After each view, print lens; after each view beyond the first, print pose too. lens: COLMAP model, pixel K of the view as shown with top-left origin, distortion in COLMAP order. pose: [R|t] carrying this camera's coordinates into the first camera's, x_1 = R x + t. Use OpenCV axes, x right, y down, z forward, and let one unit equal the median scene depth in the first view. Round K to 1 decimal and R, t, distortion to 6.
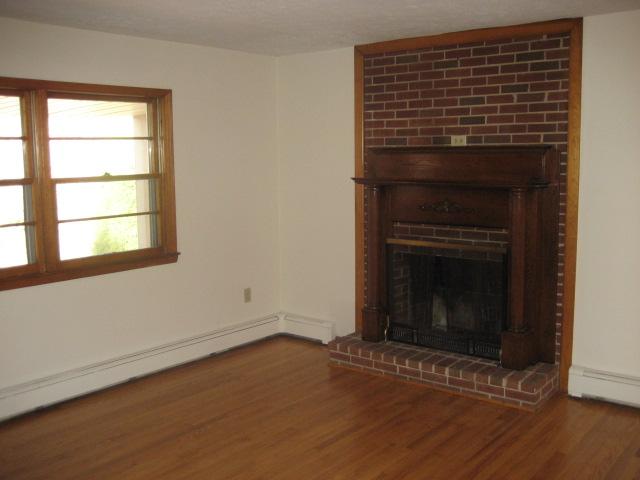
lens RADIAL K [[666.8, 0, 320.0], [0, 666.8, 240.0], [0, 0, 1]] dist [-0.151705, 0.215342]
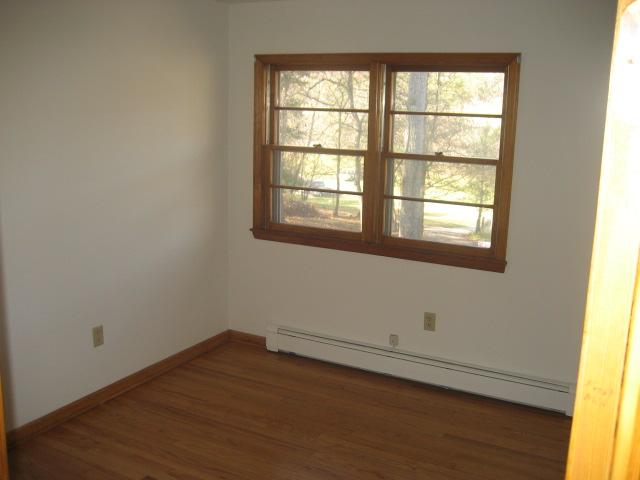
lens RADIAL K [[666.8, 0, 320.0], [0, 666.8, 240.0], [0, 0, 1]] dist [-0.151705, 0.215342]
pose [[0.185622, 0.182271, -0.965568, 0.514347], [-0.172612, 0.973414, 0.150569, -0.089151], [0.967341, 0.138720, 0.212150, 0.638242]]
